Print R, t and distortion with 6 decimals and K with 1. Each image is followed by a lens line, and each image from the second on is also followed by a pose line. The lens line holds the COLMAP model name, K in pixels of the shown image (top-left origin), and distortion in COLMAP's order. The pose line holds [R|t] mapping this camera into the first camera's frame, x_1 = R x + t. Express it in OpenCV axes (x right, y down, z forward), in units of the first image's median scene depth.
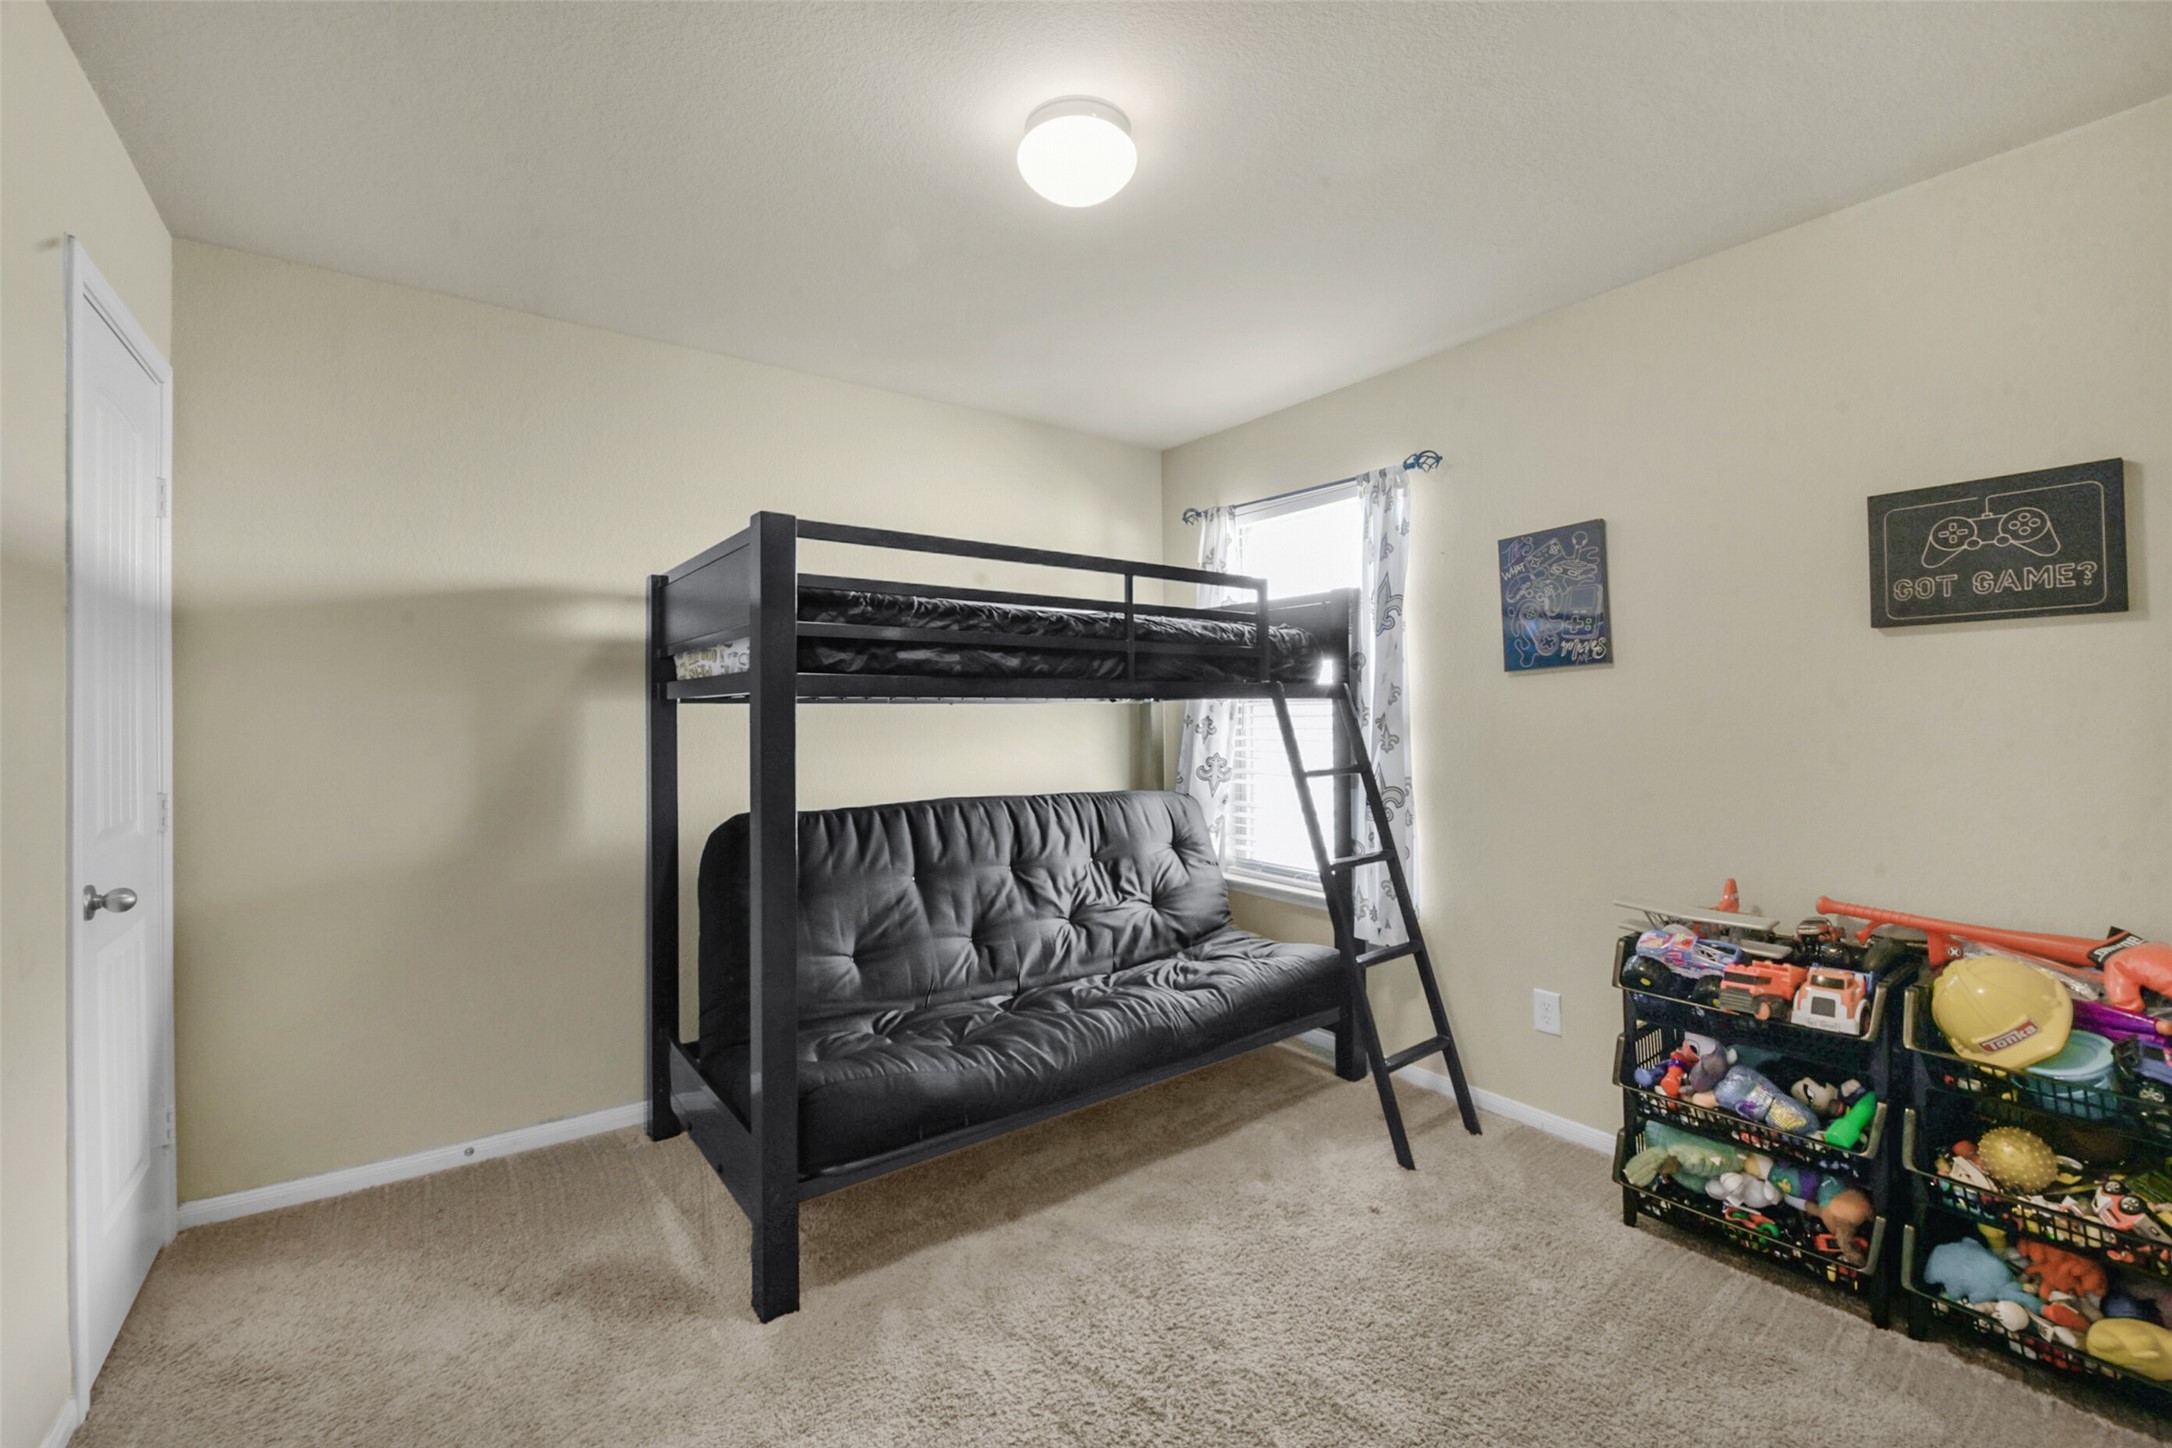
lens RADIAL K [[886.7, 0, 1030.7], [0, 886.7, 719.2], [0, 0, 1]] dist [-0.002072, -0.000157]
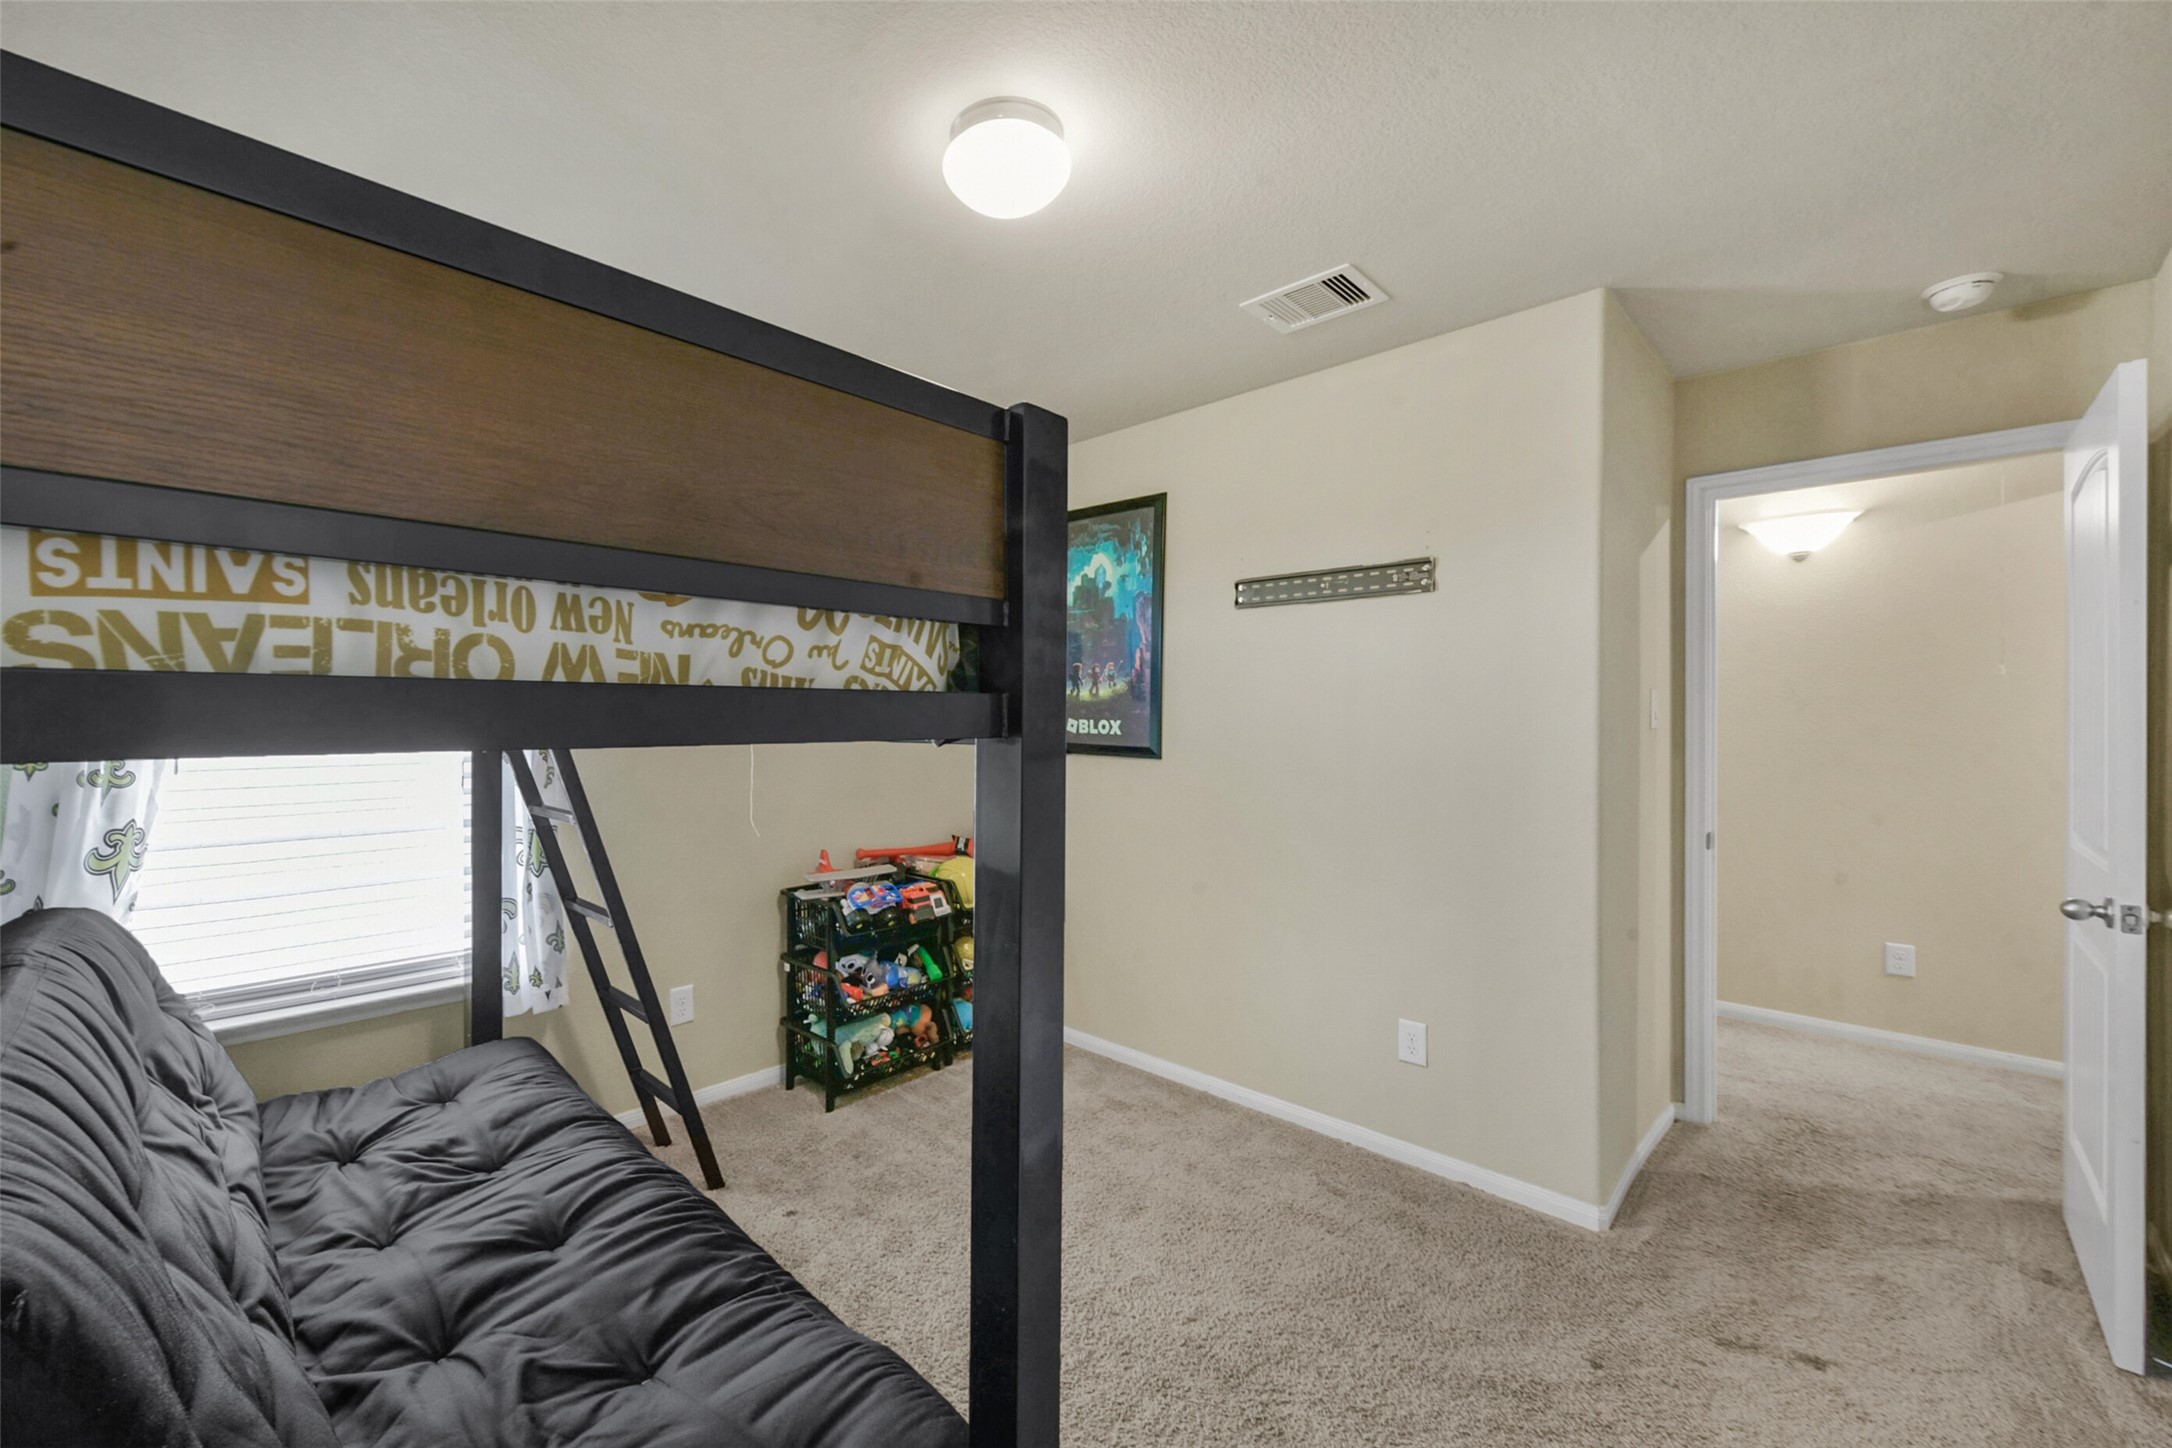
lens RADIAL K [[886.7, 0, 1030.7], [0, 886.7, 719.2], [0, 0, 1]] dist [-0.002072, -0.000157]
pose [[-0.182791, -0.005675, 0.983135, -0.709346], [0.001560, 0.999980, 0.006062, -0.043921], [-0.983151, 0.002642, -0.182779, 0.918254]]
